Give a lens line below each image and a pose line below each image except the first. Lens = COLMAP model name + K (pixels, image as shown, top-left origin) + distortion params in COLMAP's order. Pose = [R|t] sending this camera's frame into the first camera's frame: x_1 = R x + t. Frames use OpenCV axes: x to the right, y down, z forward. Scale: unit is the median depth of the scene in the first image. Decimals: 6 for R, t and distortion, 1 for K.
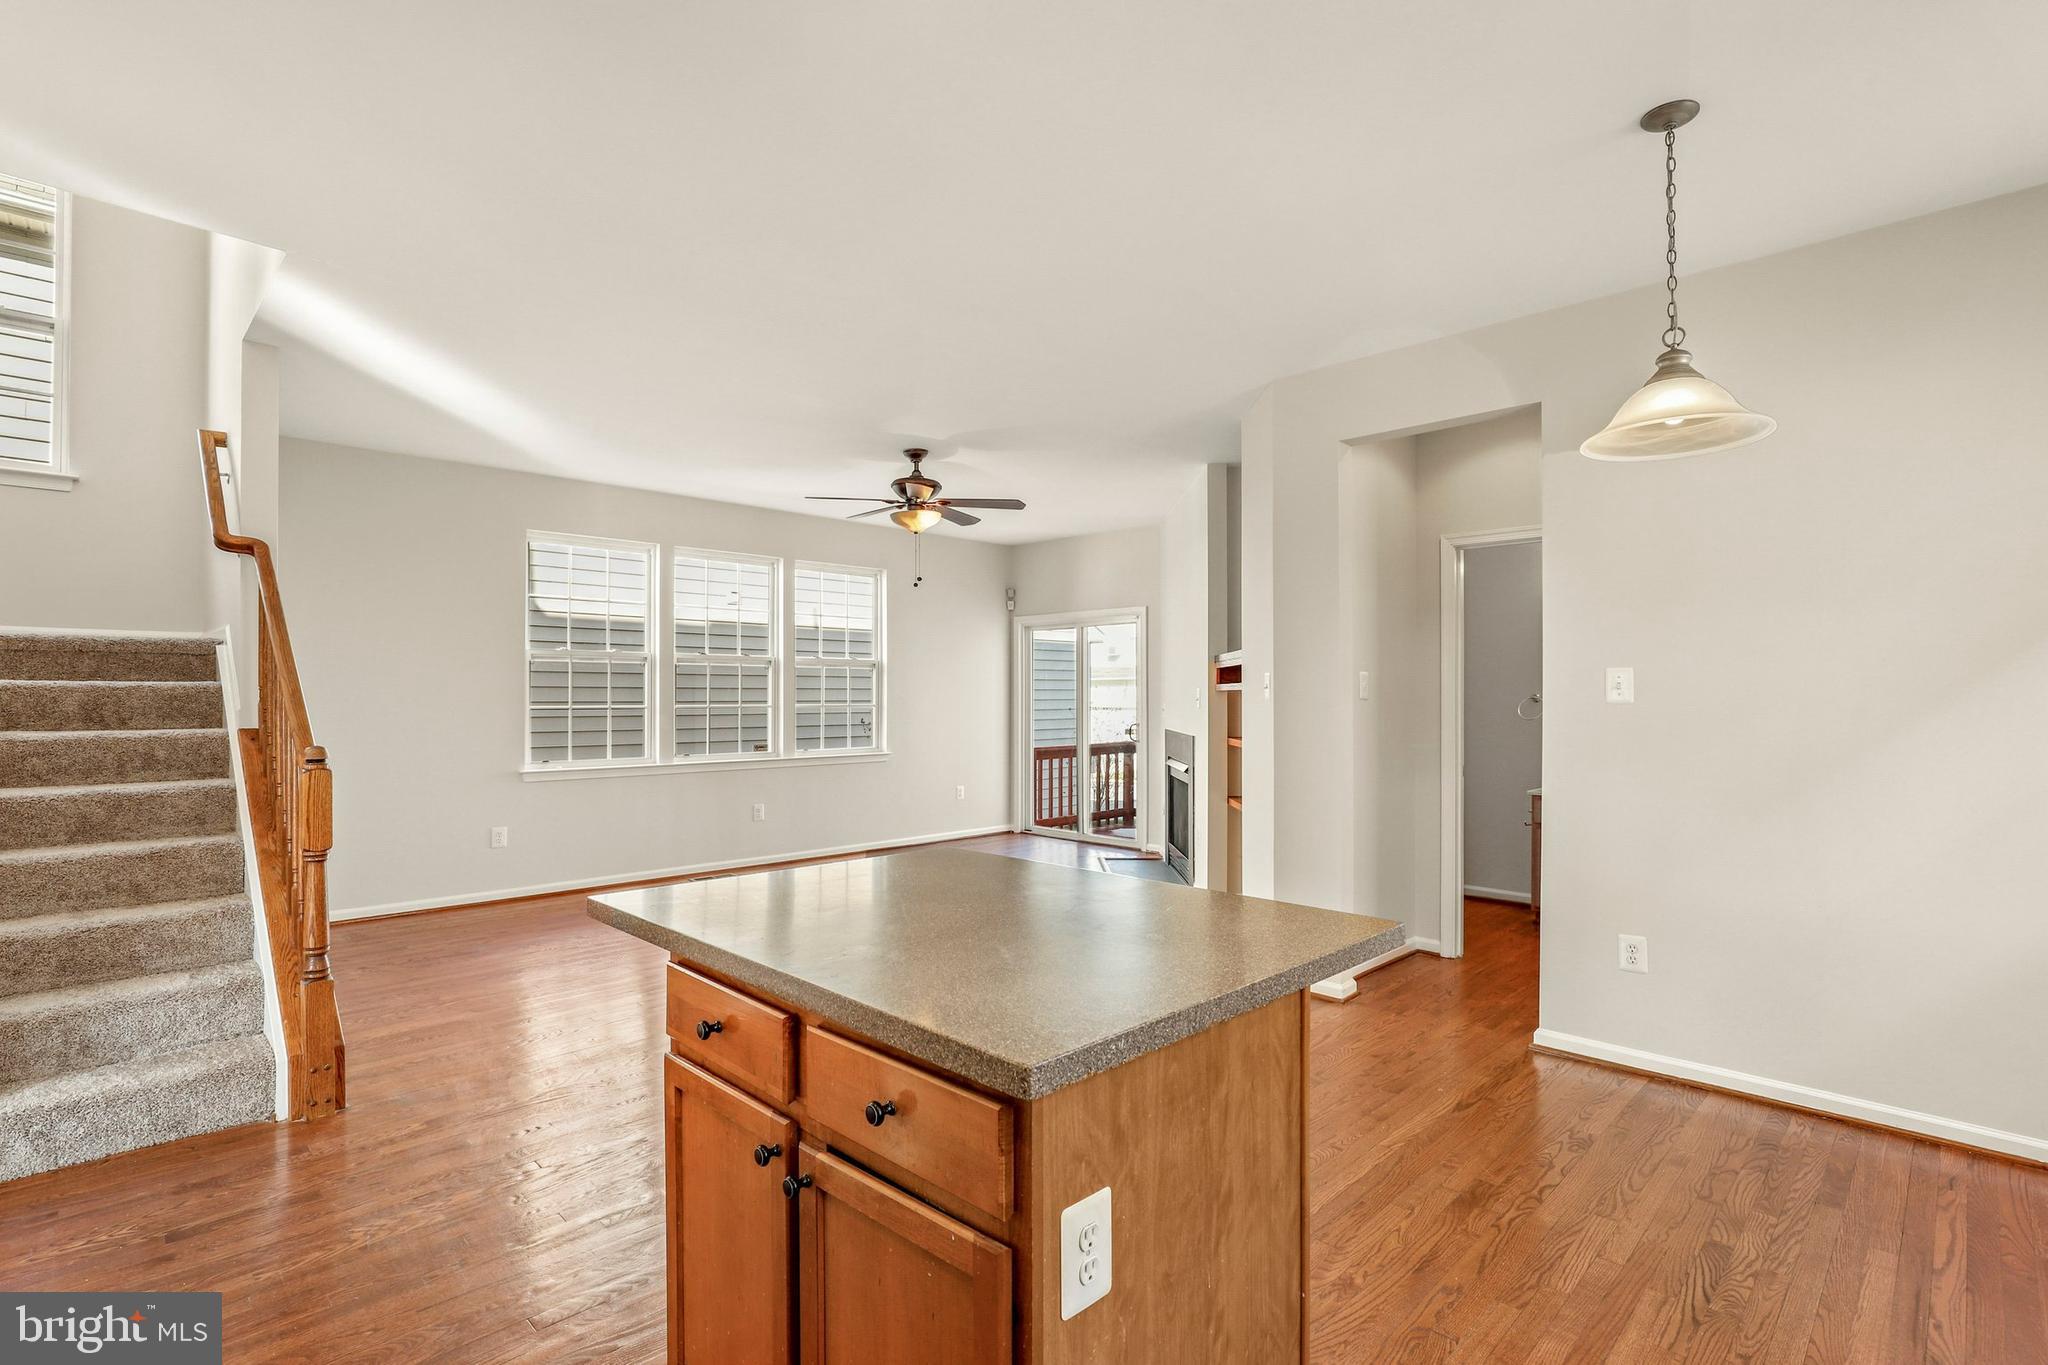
lens RADIAL K [[953.5, 0, 1020.2], [0, 953.5, 691.9], [0, 0, 1]] dist [-0.021405, 0.004094]
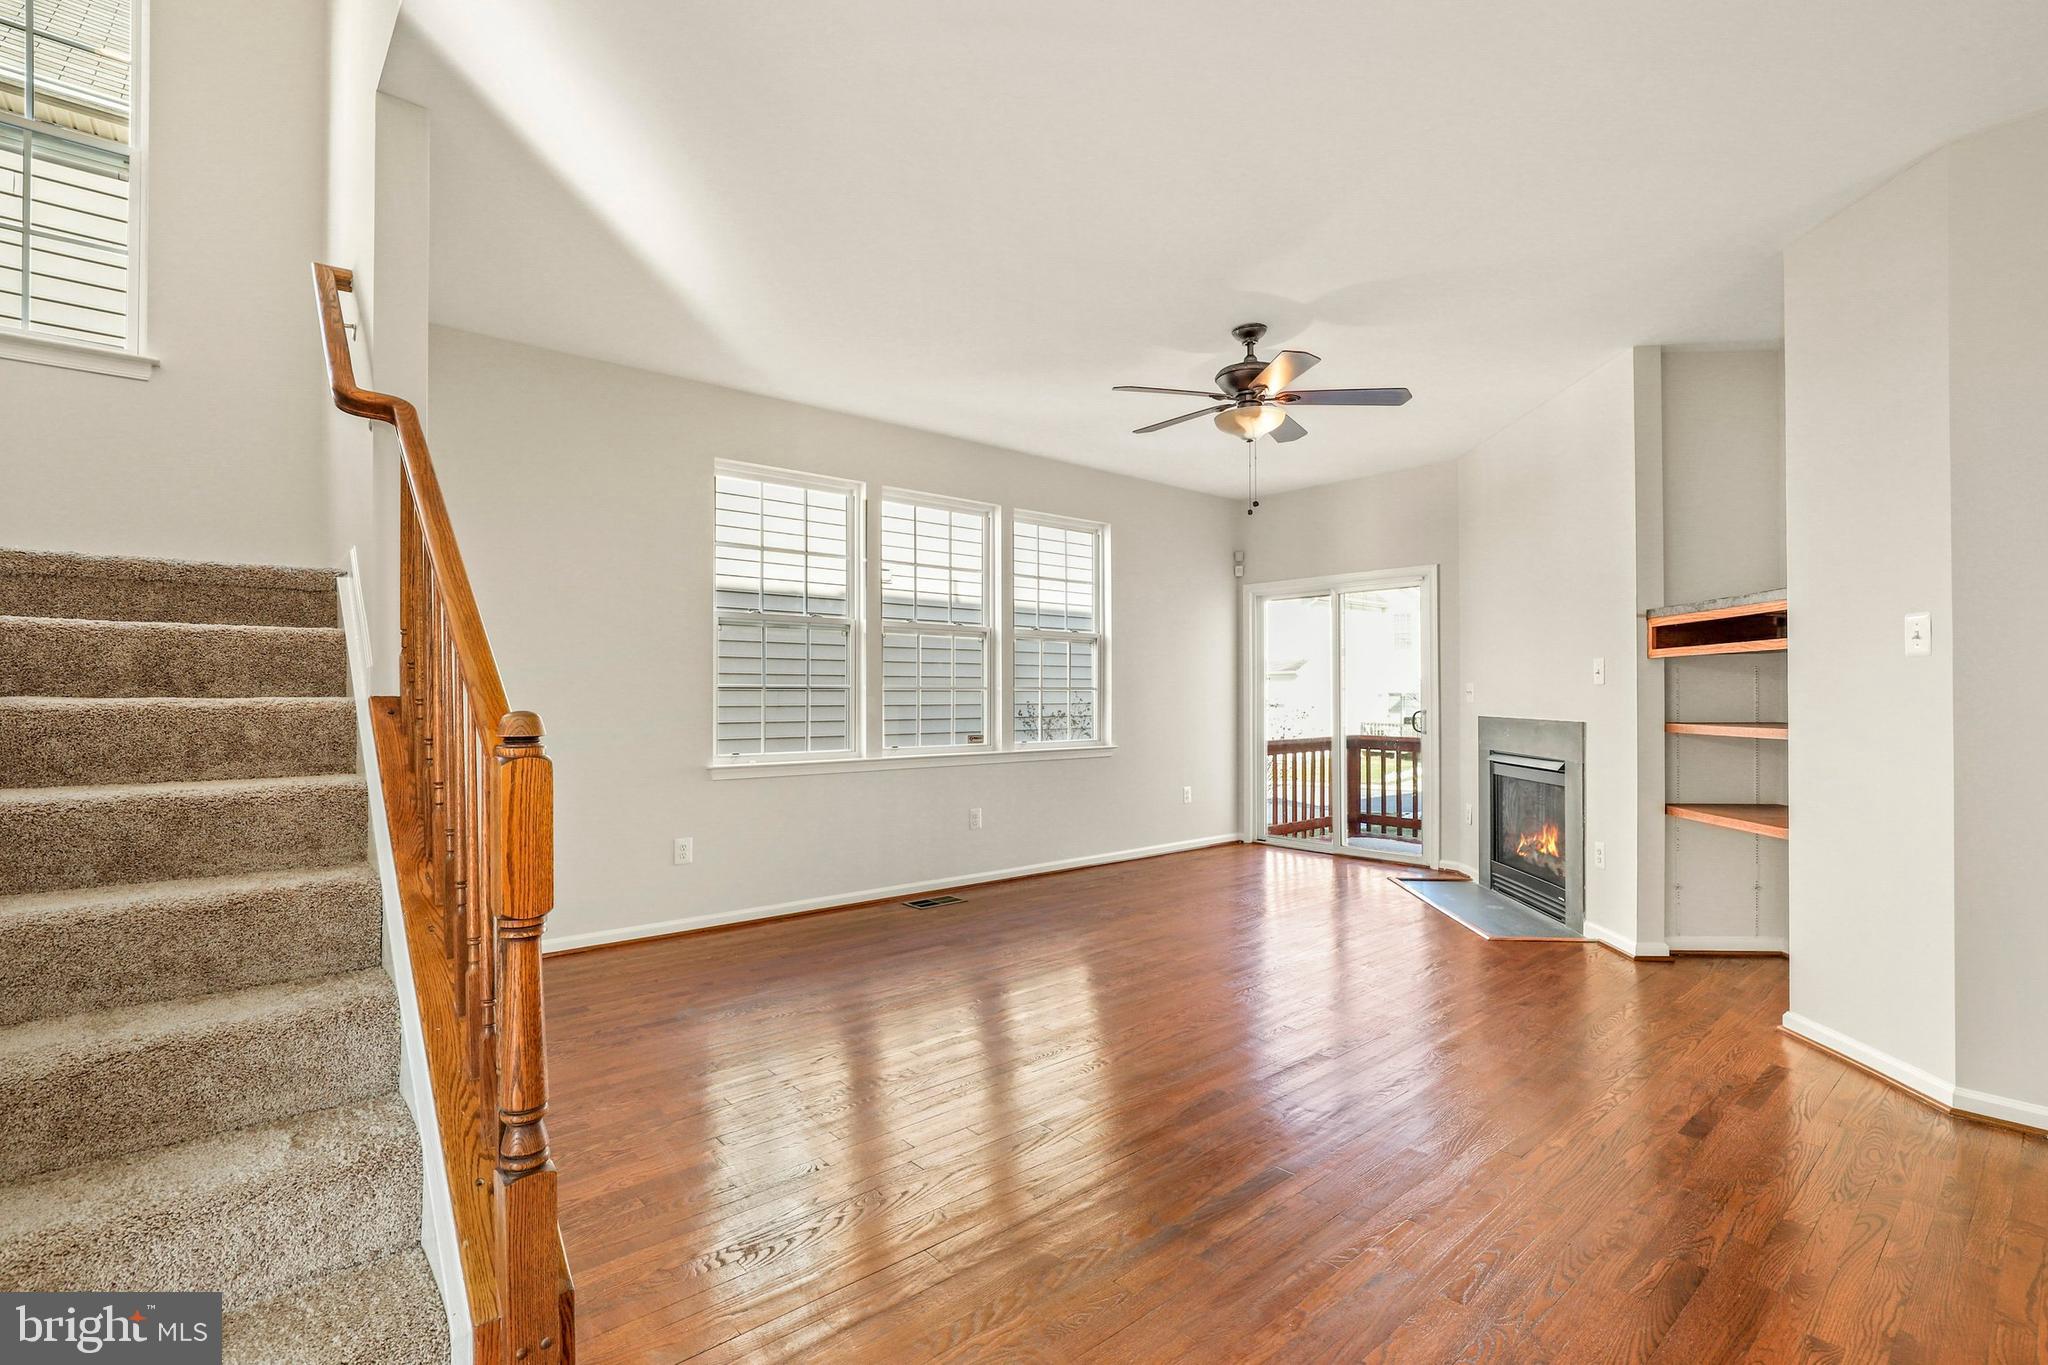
lens RADIAL K [[953.5, 0, 1030.4], [0, 953.5, 691.3], [0, 0, 1]] dist [-0.021405, 0.004094]
pose [[0.997119, -0.002672, -0.075805, -0.333757], [0.002676, 0.999996, -0.000054, 0.036656], [0.075805, -0.000149, 0.997123, 0.392960]]
